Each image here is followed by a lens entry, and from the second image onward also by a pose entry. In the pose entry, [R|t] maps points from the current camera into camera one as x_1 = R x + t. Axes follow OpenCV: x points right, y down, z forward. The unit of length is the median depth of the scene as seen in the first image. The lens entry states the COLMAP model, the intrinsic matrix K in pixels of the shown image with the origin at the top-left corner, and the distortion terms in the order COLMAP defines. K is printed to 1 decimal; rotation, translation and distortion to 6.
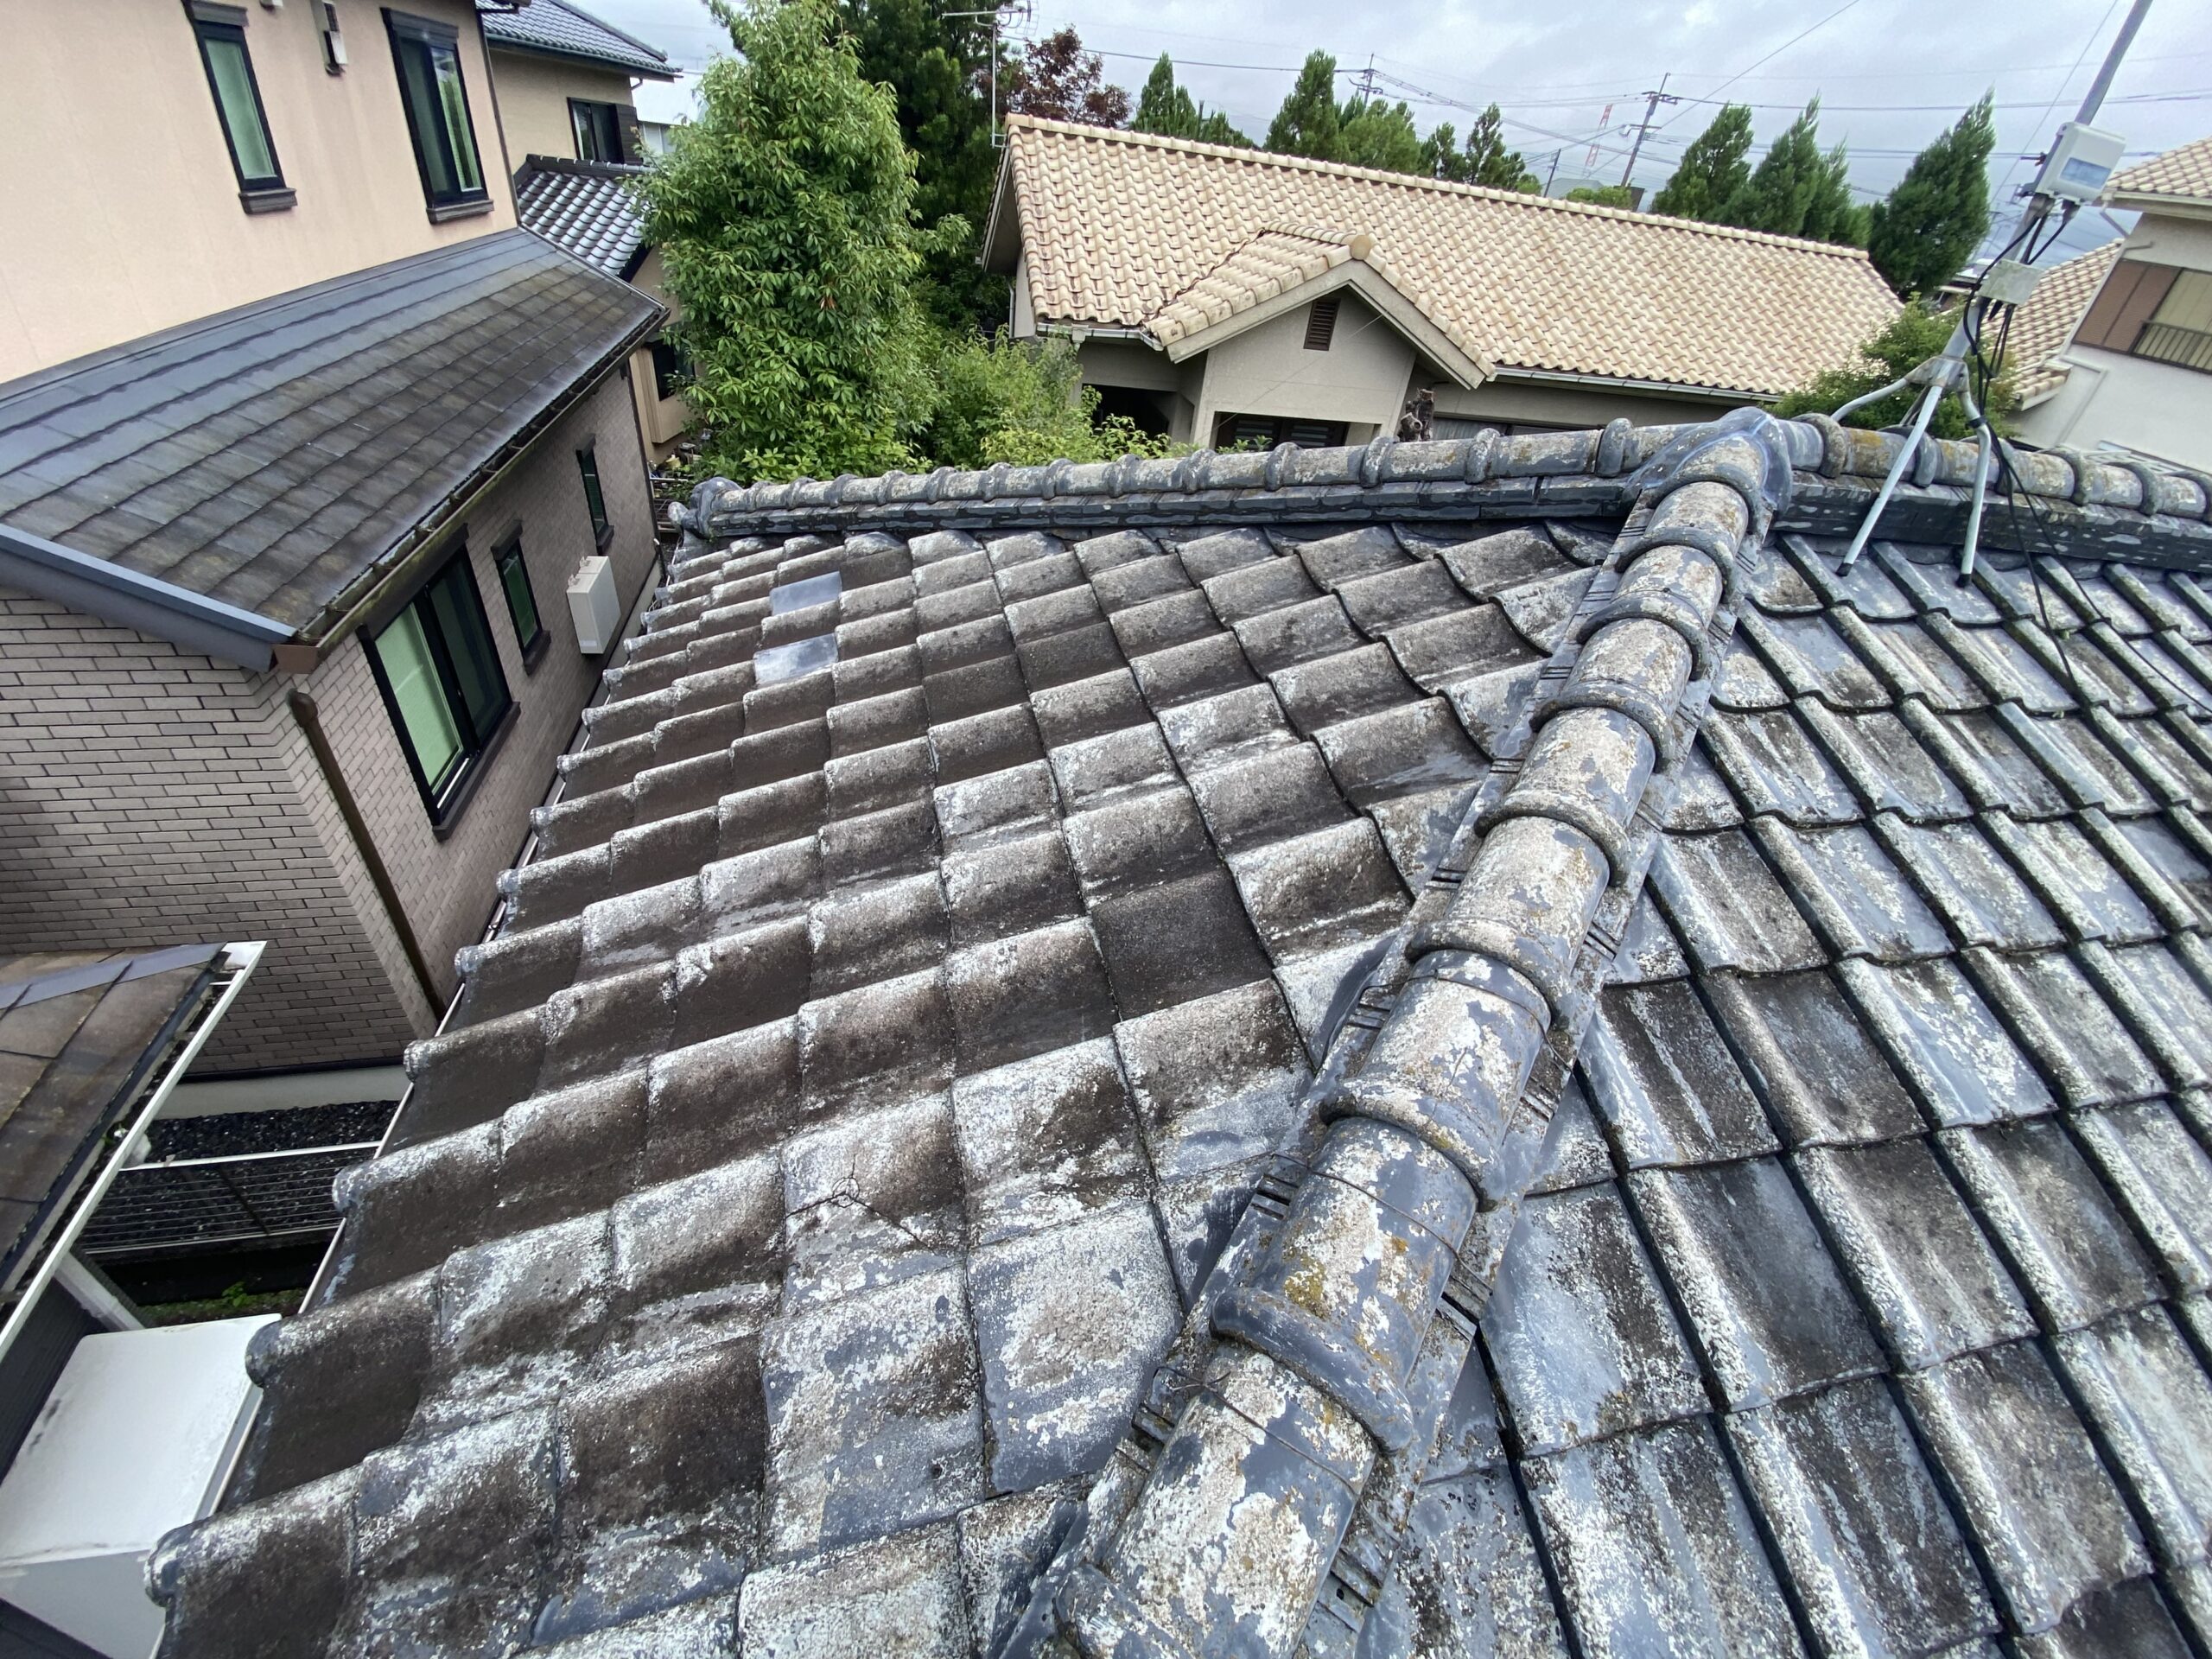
lens RADIAL K [[911.9, 0, 1104.3], [0, 911.9, 829.3], [0, 0, 1]] dist [0.031253, -0.023452]
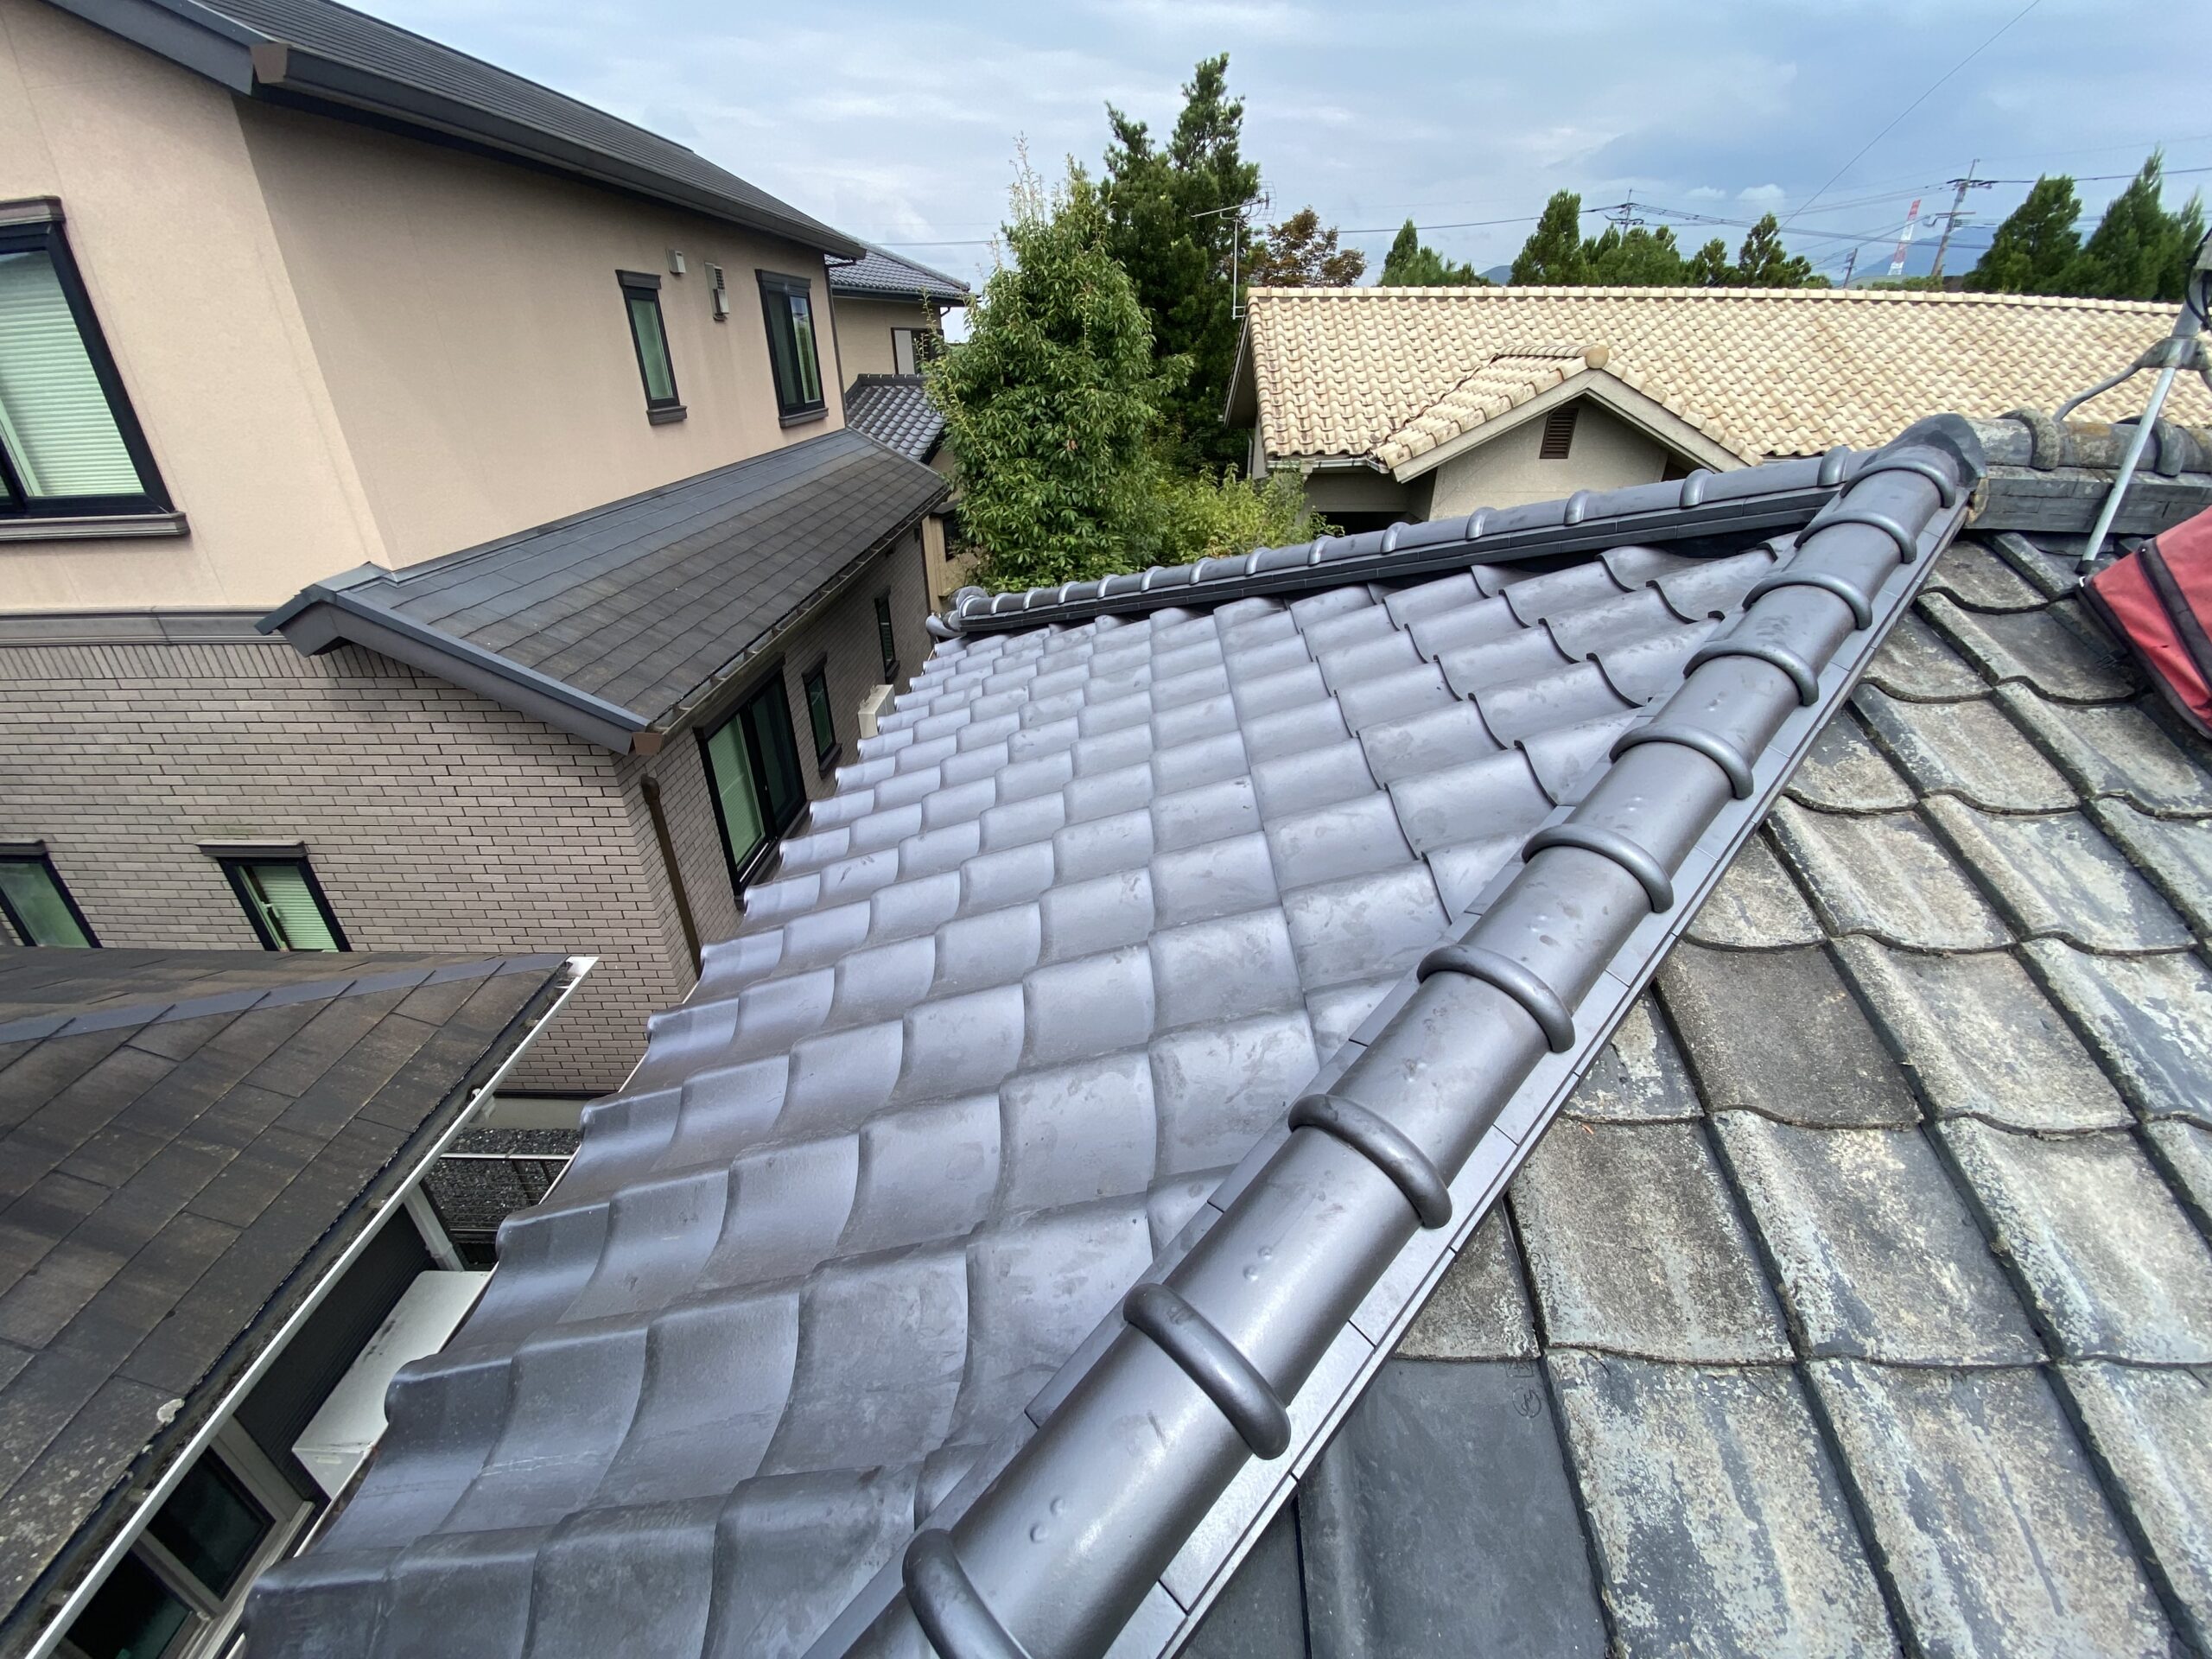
lens RADIAL K [[908.9, 0, 1104.8], [0, 908.9, 834.7], [0, 0, 1]] dist [0.032434, -0.023113]
pose [[0.965760, 0.012524, -0.259136, 0.074536], [-0.047628, 0.990418, -0.129633, 0.088106], [0.255029, 0.137536, 0.957102, -0.038313]]
